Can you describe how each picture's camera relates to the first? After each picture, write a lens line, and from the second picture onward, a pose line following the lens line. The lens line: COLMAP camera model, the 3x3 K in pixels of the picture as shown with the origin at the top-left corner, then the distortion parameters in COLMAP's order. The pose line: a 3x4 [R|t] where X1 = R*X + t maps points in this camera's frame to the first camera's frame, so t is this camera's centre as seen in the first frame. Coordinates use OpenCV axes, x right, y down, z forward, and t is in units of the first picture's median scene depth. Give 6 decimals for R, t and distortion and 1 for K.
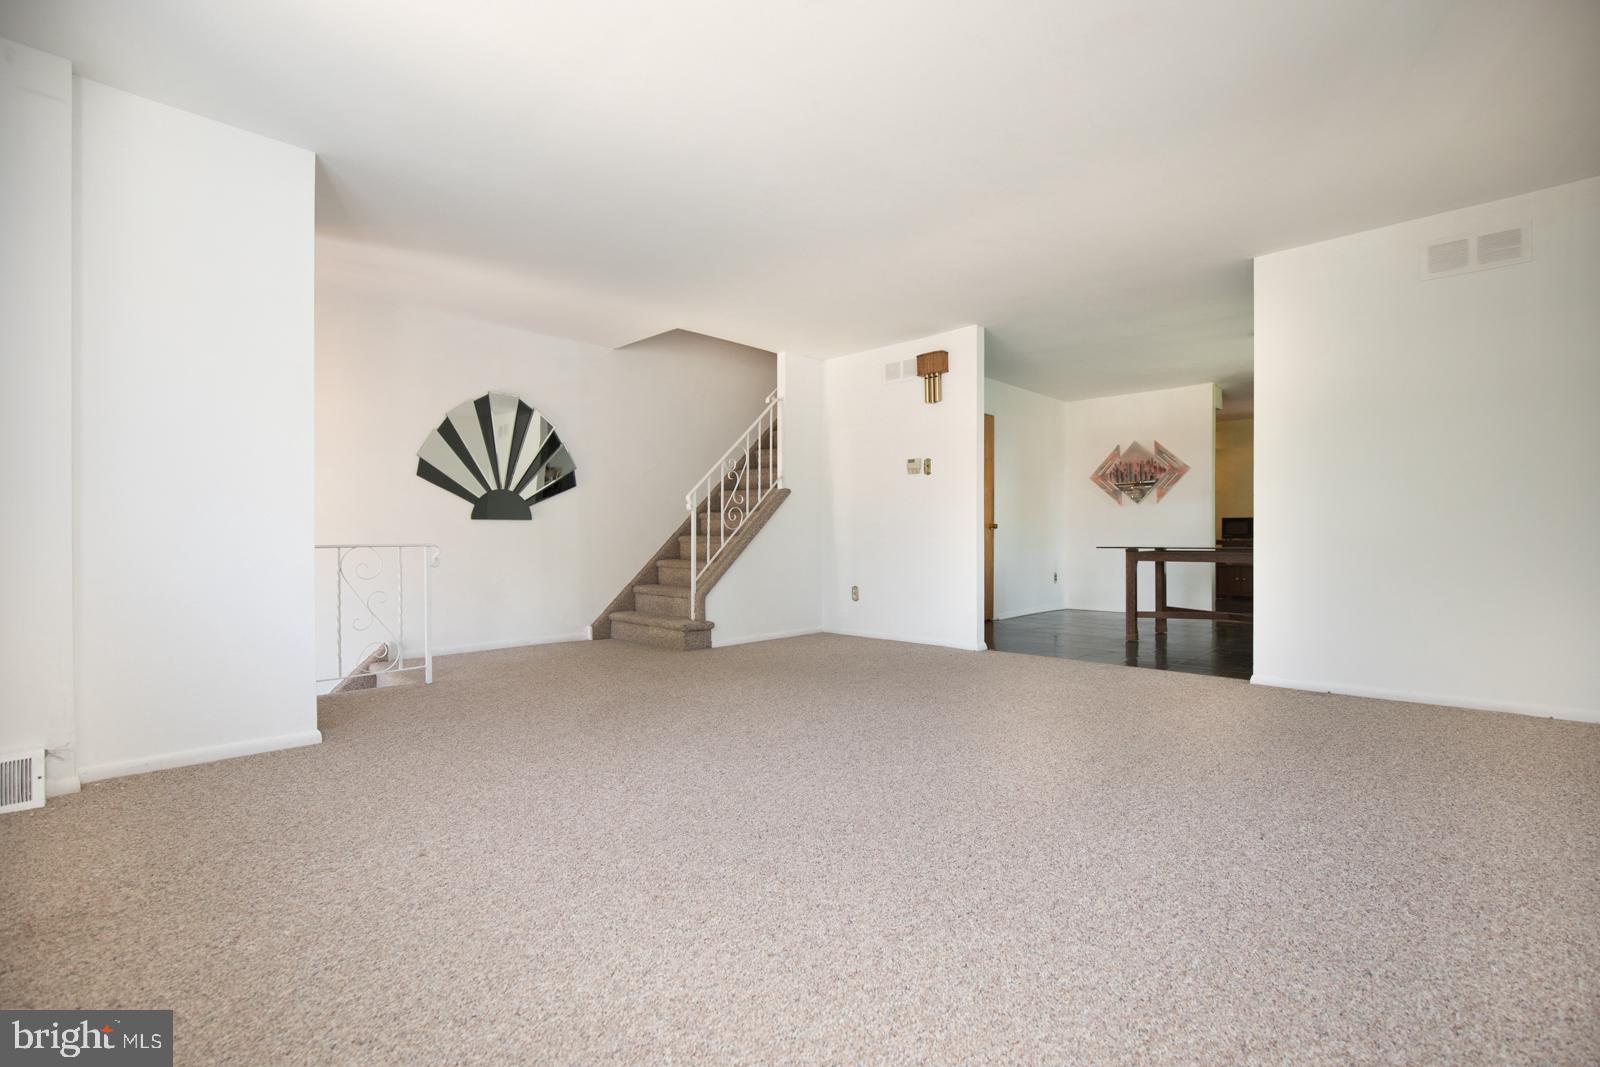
lens RADIAL K [[740.9, 0, 812.6], [0, 740.9, 530.7], [0, 0, 1]] dist [-0.032188, -0.000222]
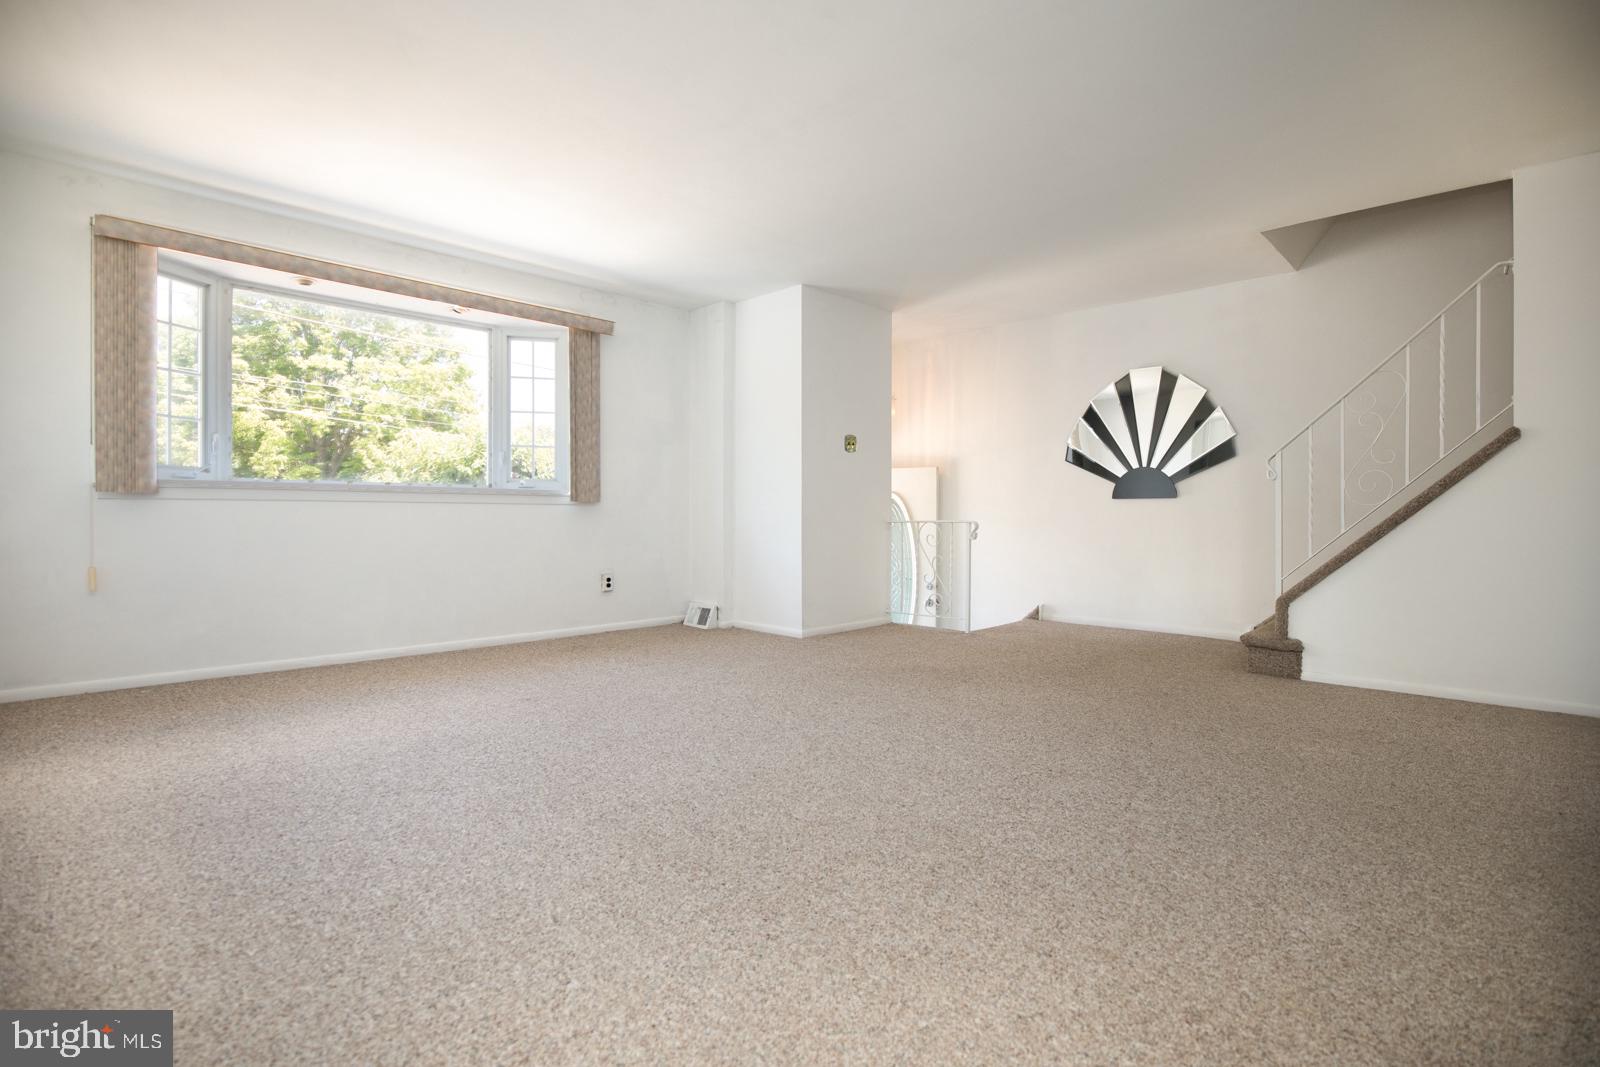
lens RADIAL K [[740.9, 0, 813.4], [0, 740.9, 525.6], [0, 0, 1]] dist [-0.032188, -0.000222]
pose [[-0.001778, 0.020285, -0.999793, 0.830783], [0.004868, 0.999783, 0.020277, -0.001173], [0.999987, -0.004831, -0.001876, 0.843037]]
